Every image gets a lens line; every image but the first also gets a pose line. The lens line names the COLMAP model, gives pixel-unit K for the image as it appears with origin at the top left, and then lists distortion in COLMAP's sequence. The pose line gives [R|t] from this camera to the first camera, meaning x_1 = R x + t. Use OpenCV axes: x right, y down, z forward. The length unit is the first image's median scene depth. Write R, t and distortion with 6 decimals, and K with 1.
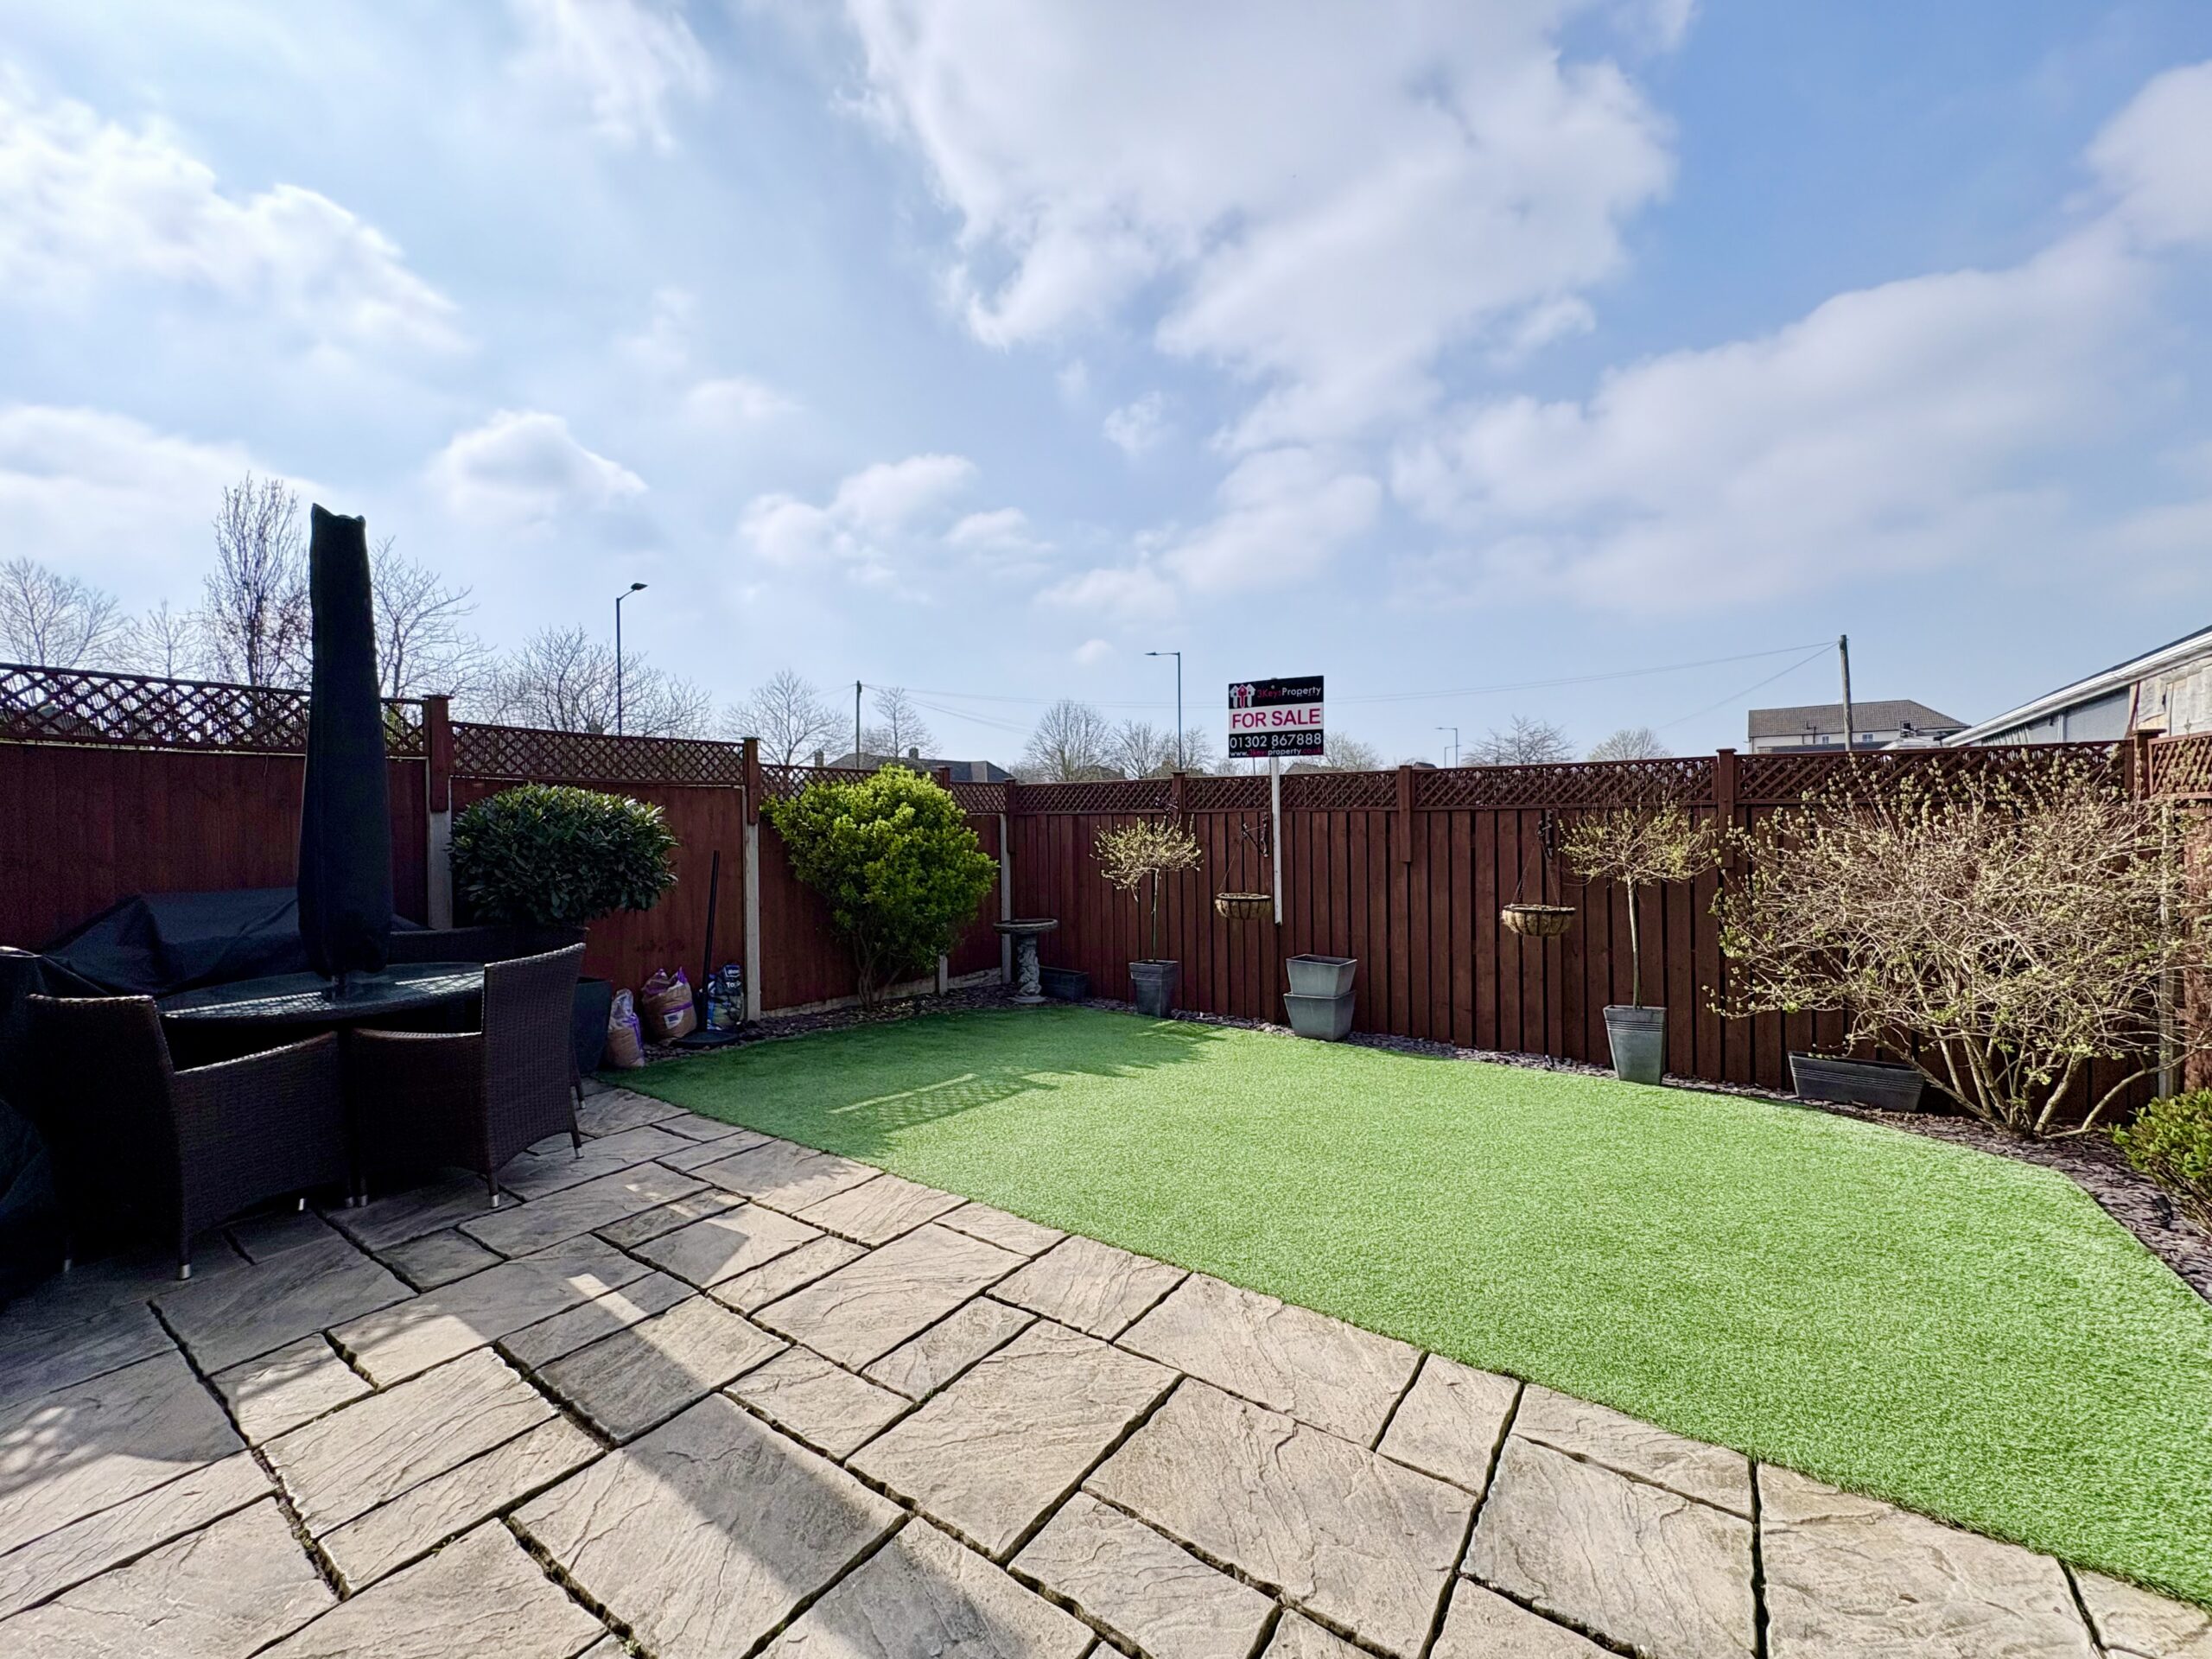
lens RADIAL K [[879.6, 0, 1109.3], [0, 879.6, 820.7], [0, 0, 1]] dist [0.000837, -0.000145]
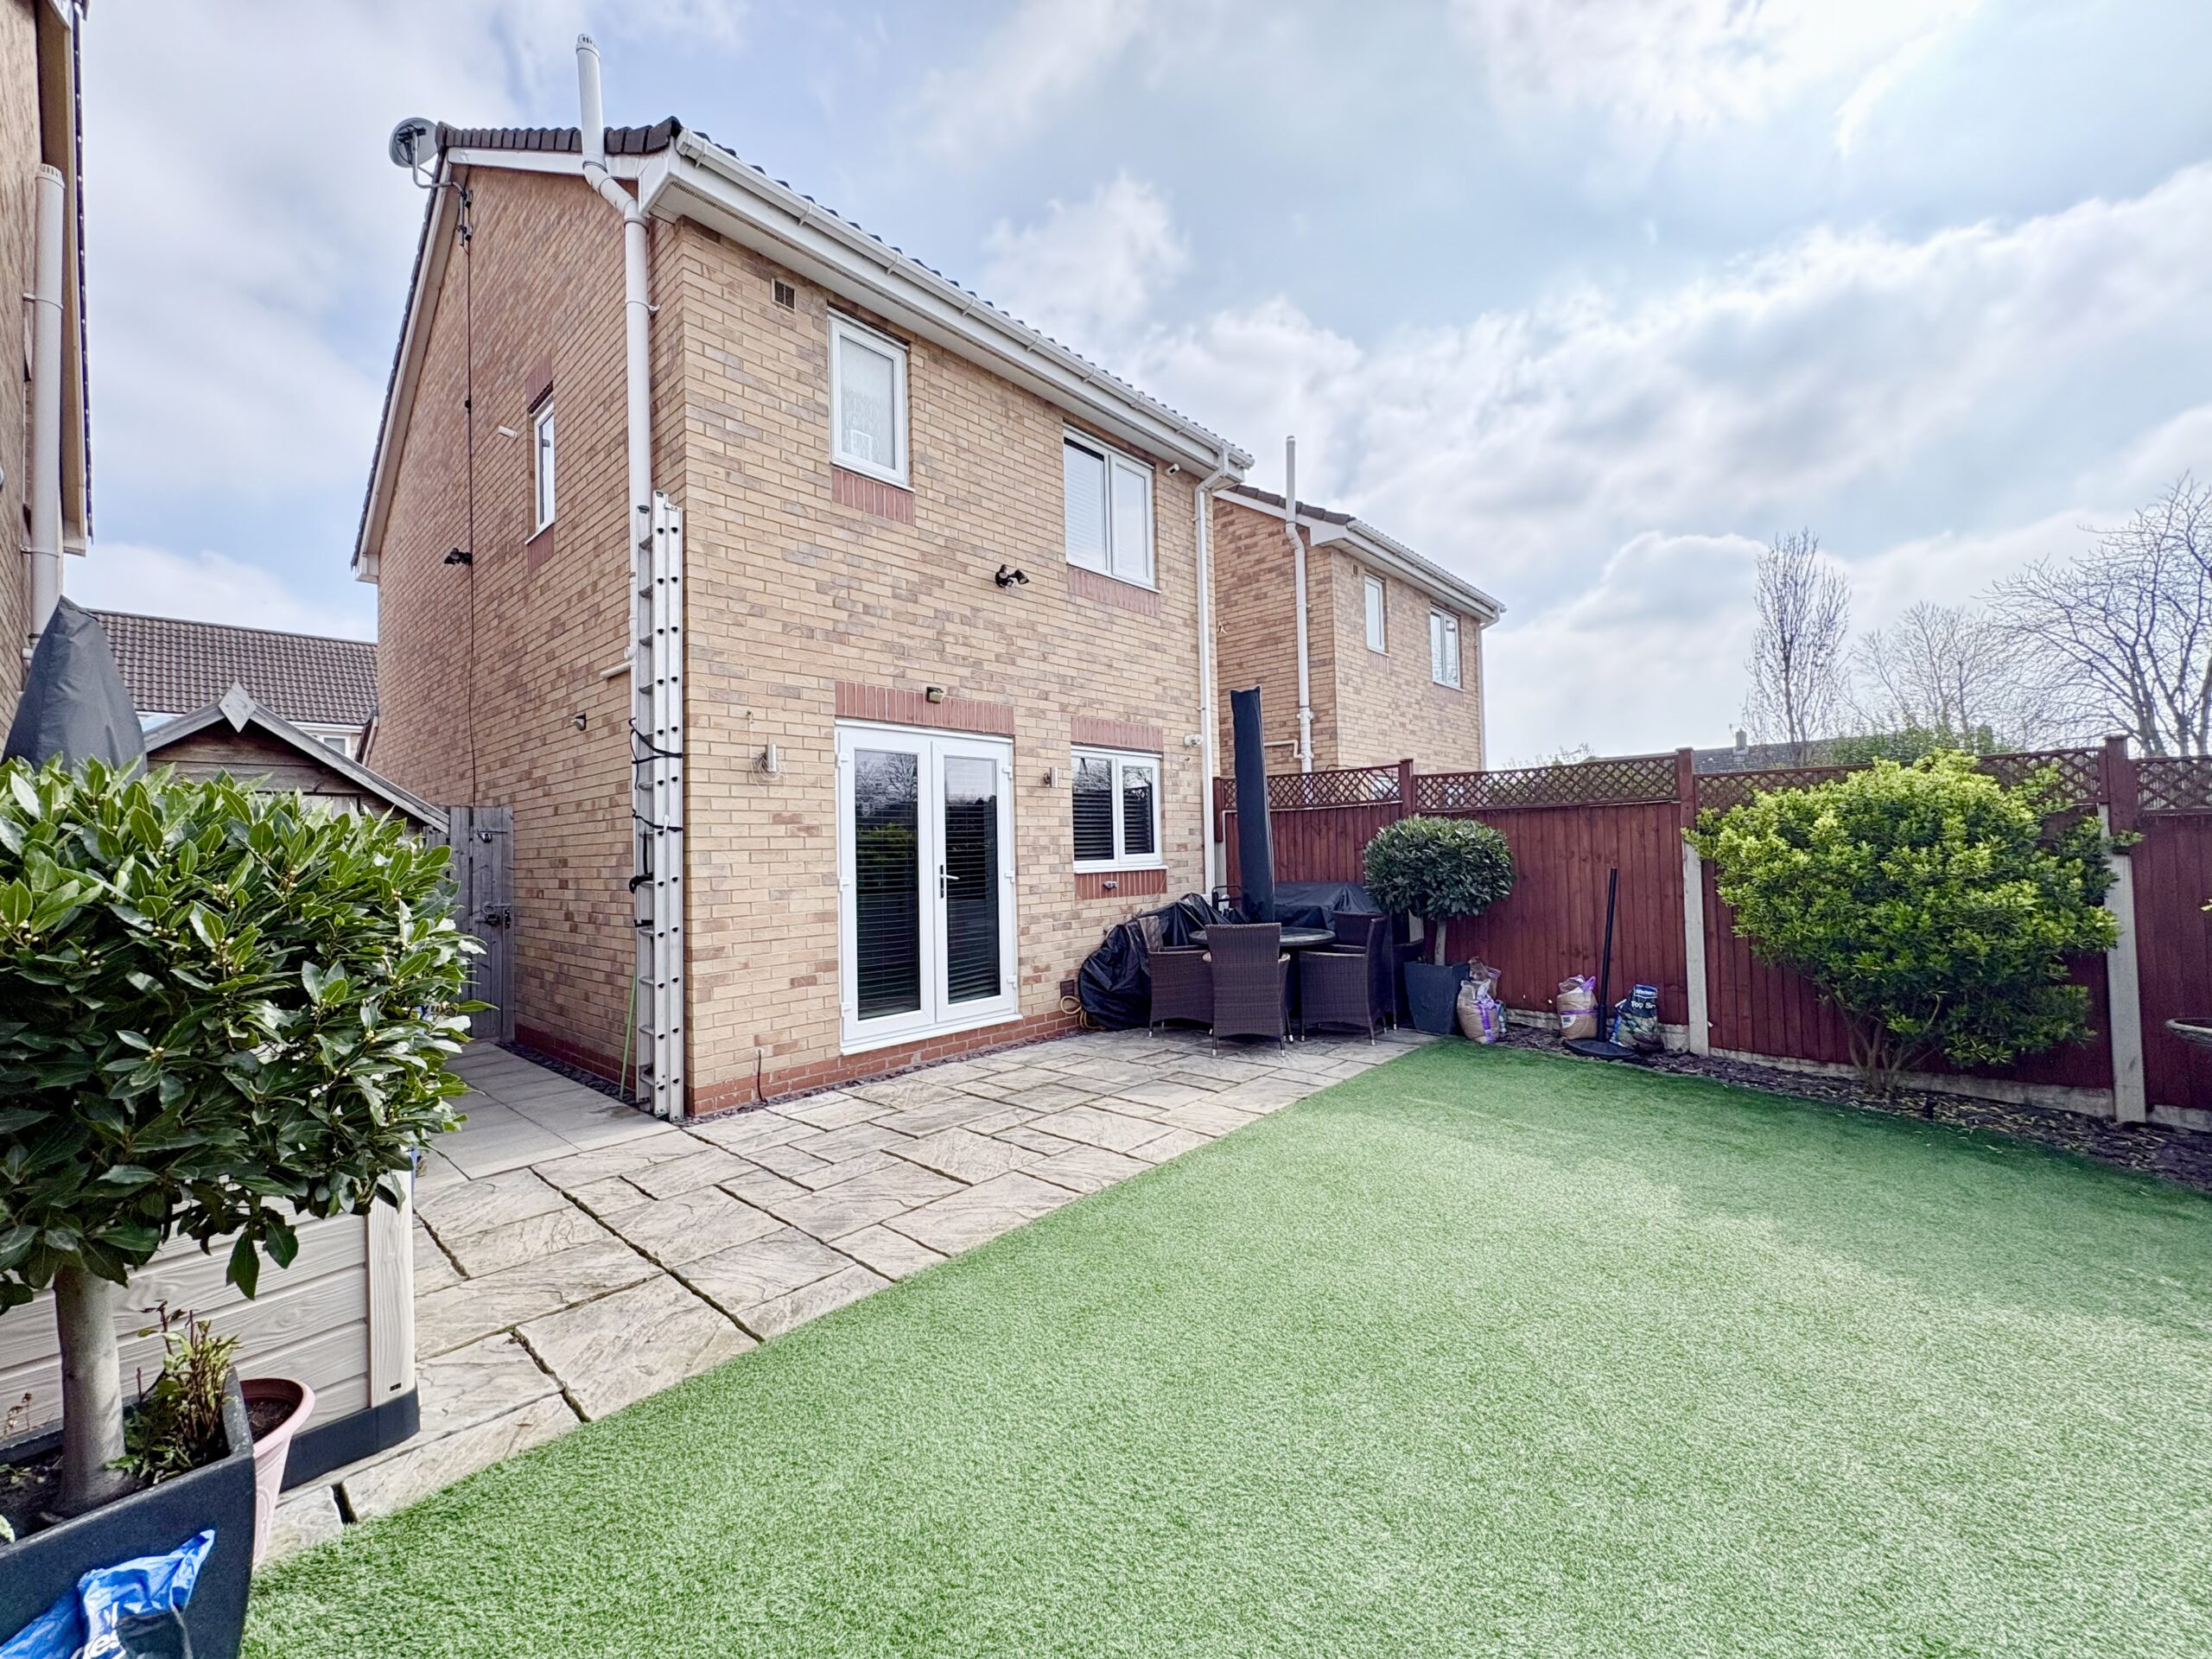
lens RADIAL K [[879.6, 0, 1096.1], [0, 879.6, 828.8], [0, 0, 1]] dist [0.000837, -0.000145]
pose [[-0.127578, -0.016094, -0.991698, 0.687873], [0.024490, 0.999512, -0.019372, -0.006740], [0.991526, -0.026758, -0.127122, 0.578927]]
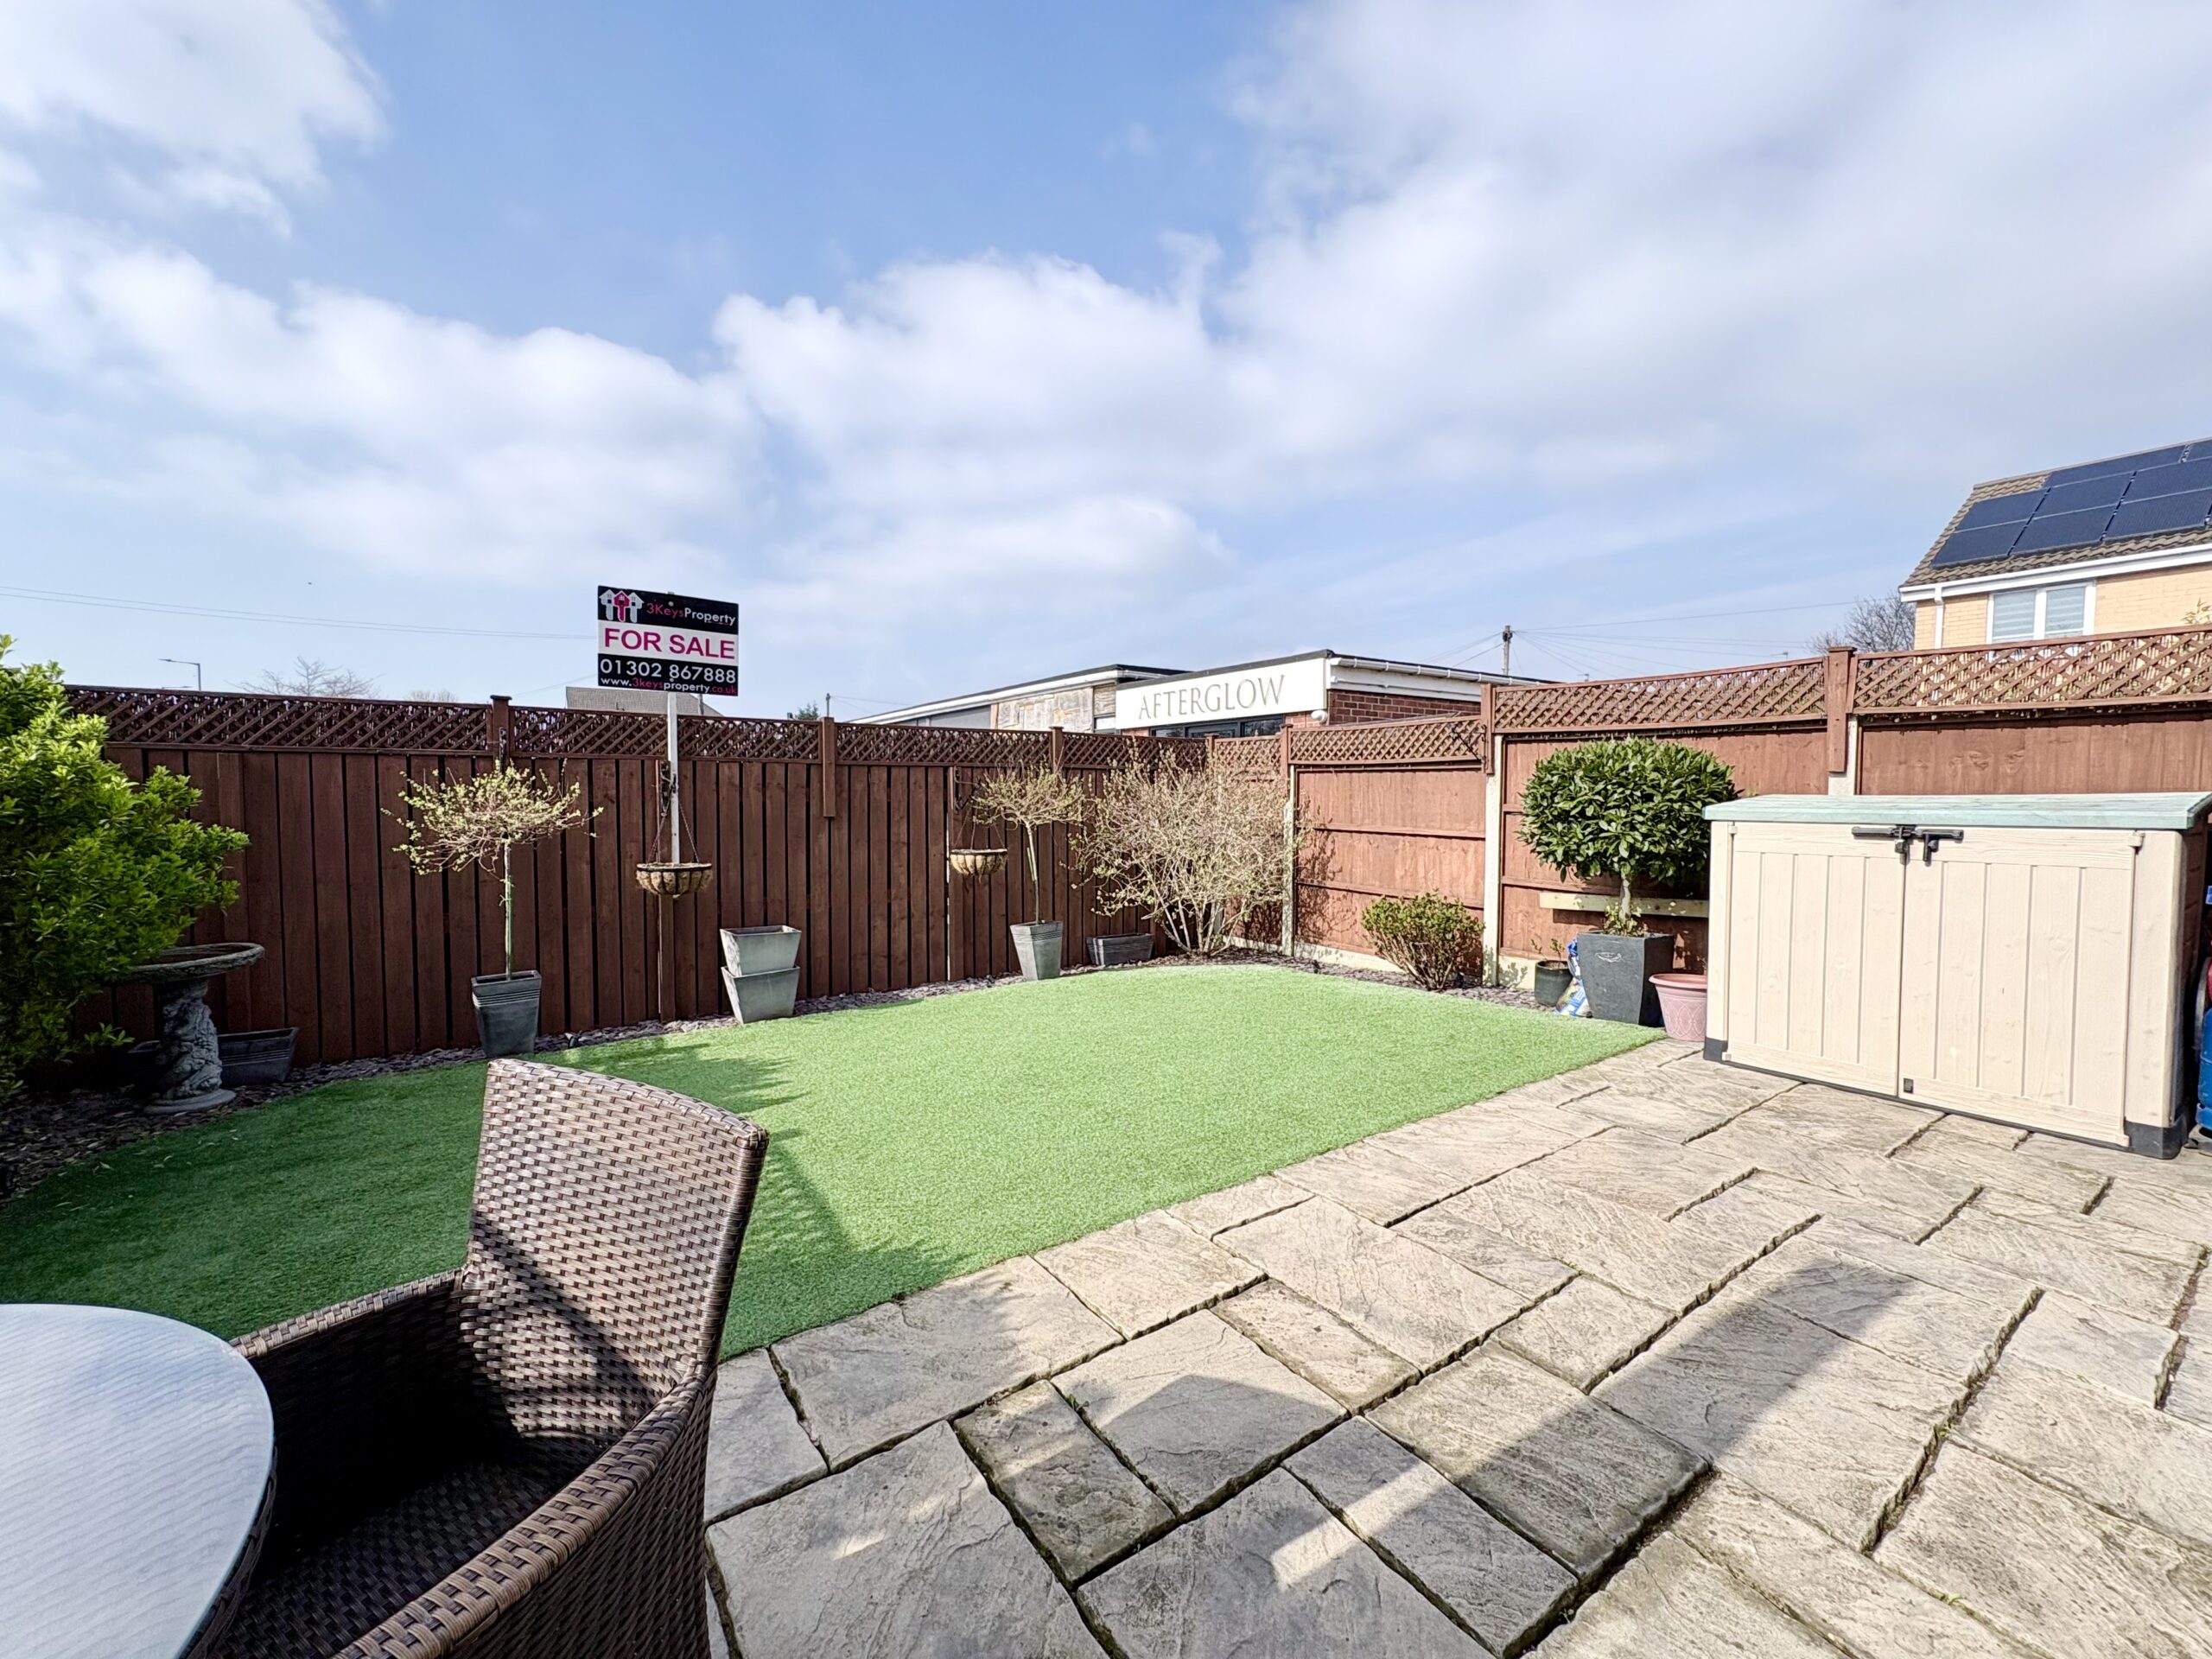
lens RADIAL K [[879.6, 0, 1096.2], [0, 879.6, 821.7], [0, 0, 1]] dist [0.000837, -0.000145]
pose [[0.353711, -0.025039, 0.935020, -0.545231], [-0.006667, 0.999549, 0.029289, 0.025426], [-0.935331, -0.016594, 0.353385, 0.446612]]
